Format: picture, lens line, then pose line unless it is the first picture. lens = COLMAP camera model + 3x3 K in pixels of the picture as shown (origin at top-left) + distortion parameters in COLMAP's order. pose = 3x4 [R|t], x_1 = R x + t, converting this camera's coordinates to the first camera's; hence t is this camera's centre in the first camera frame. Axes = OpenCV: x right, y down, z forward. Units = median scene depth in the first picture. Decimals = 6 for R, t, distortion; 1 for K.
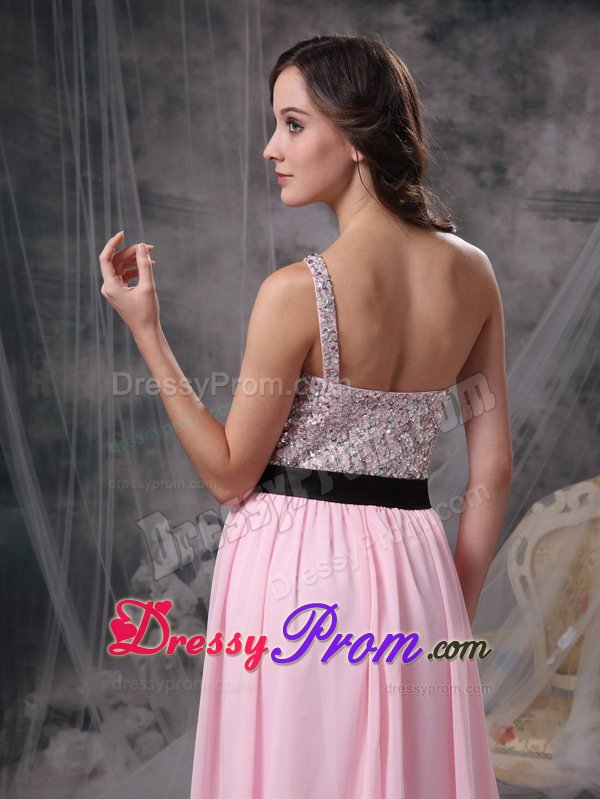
lens RADIAL K [[1392.0, 0, 283.2], [0, 1392.0, 459.8], [0, 0, 1]] dist [0.083420, 0.000000]
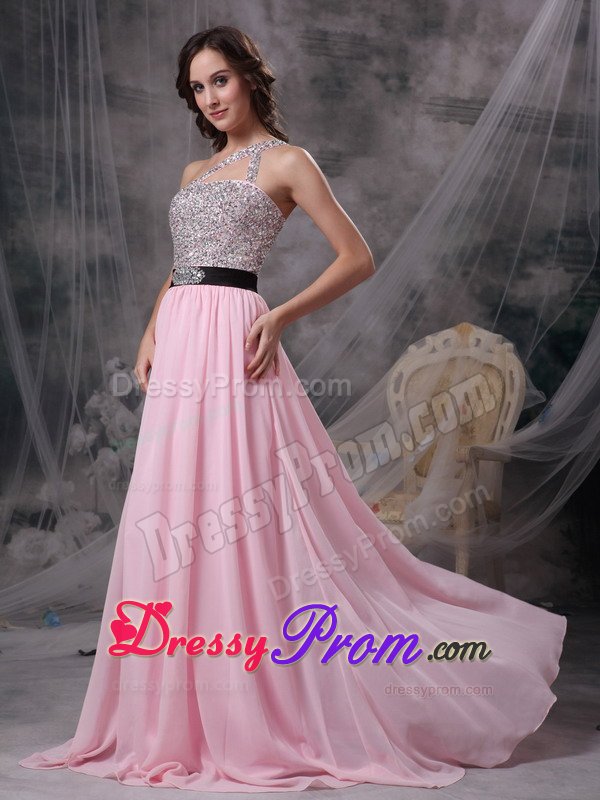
lens RADIAL K [[1687.5, 0, 298.3], [0, 1687.5, 389.6], [0, 0, 1]] dist [0.223712, 0.000000]
pose [[0.998264, 0.035609, 0.046905, 0.005488], [-0.035726, 0.999360, 0.001664, 0.061340], [-0.046816, -0.003337, 0.998898, -0.459229]]
